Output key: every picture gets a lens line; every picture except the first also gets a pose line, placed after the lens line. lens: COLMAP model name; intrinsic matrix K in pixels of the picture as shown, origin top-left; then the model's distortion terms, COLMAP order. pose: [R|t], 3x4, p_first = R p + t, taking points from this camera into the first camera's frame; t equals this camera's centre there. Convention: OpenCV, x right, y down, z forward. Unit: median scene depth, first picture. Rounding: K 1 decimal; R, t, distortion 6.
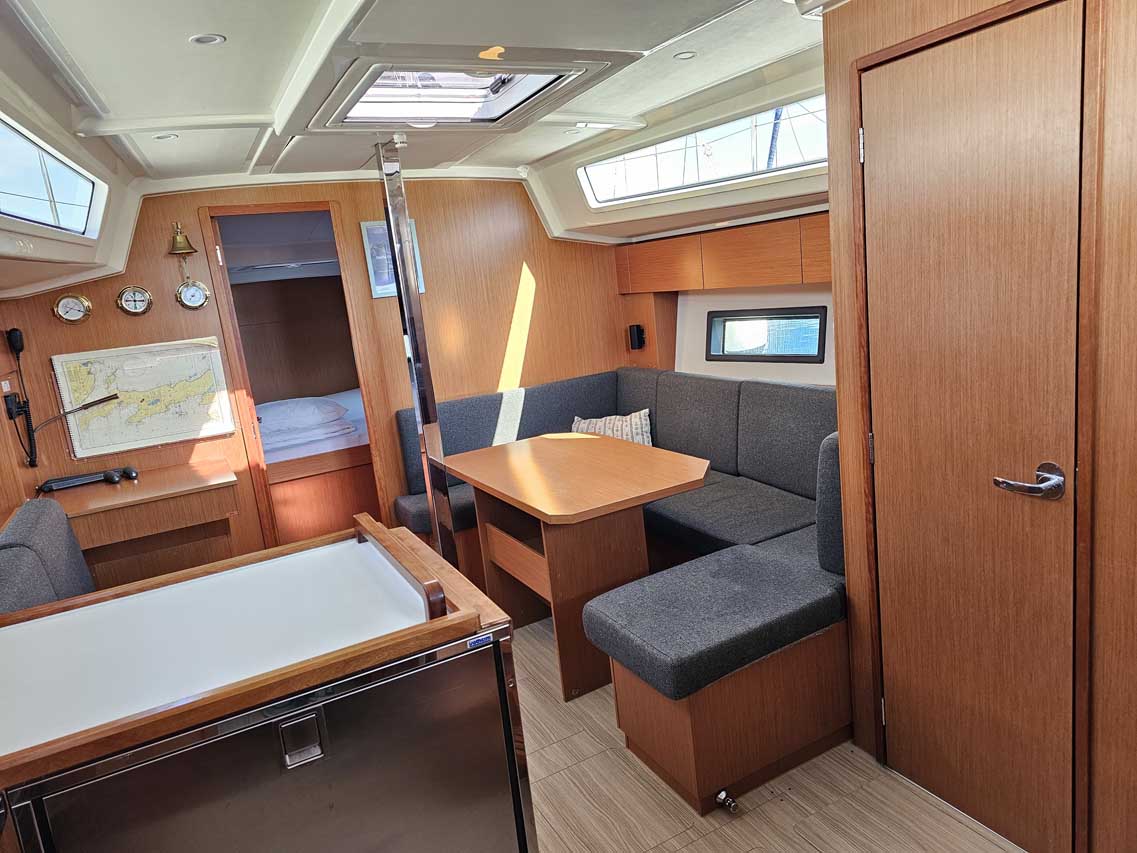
lens RADIAL K [[763.8, 0, 580.0], [0, 763.8, 418.4], [0, 0, 1]] dist [0.067245, -0.047699]
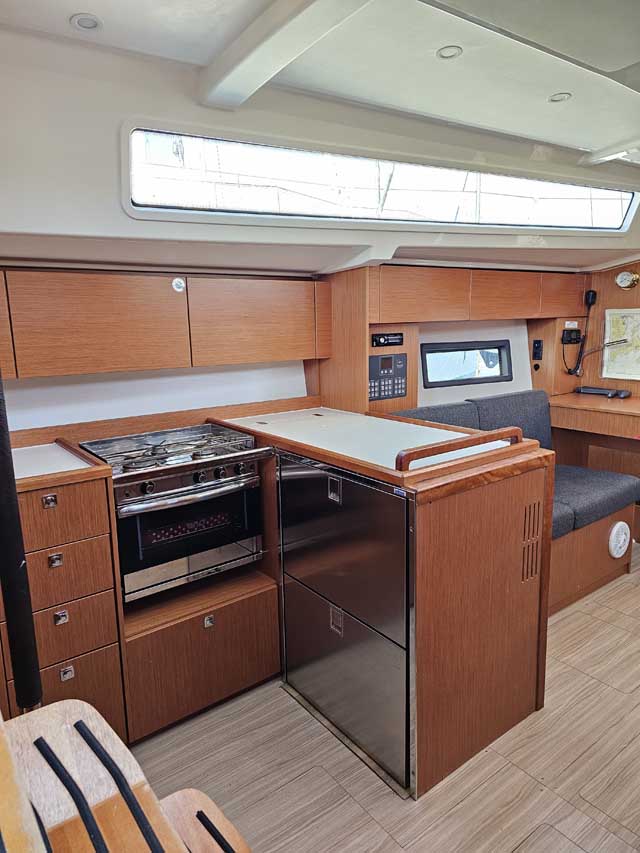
lens RADIAL K [[573.0, 0, 317.9], [0, 573.0, 424.2], [0, 0, 1]] dist [0.067245, -0.047699]
pose [[0.154497, 0.285319, -0.945898, 0.402975], [-0.181696, 0.949270, 0.256658, -0.055751], [0.971142, 0.132213, 0.198501, 0.235900]]
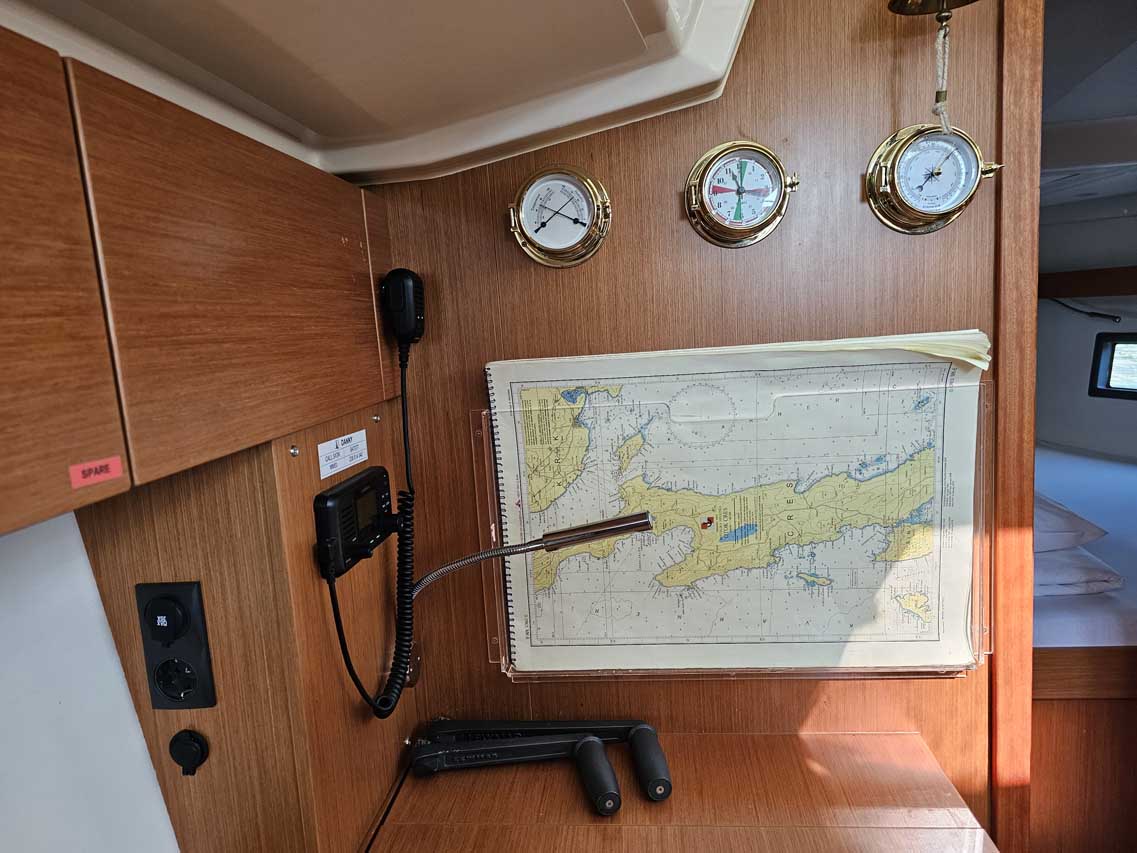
lens RADIAL K [[763.8, 0, 571.4], [0, 763.8, 421.2], [0, 0, 1]] dist [0.067245, -0.047699]
pose [[0.835151, 0.129104, -0.534654, -0.475815], [-0.126665, 0.991079, 0.041462, -0.072970], [0.535237, 0.033095, 0.844054, 0.751459]]
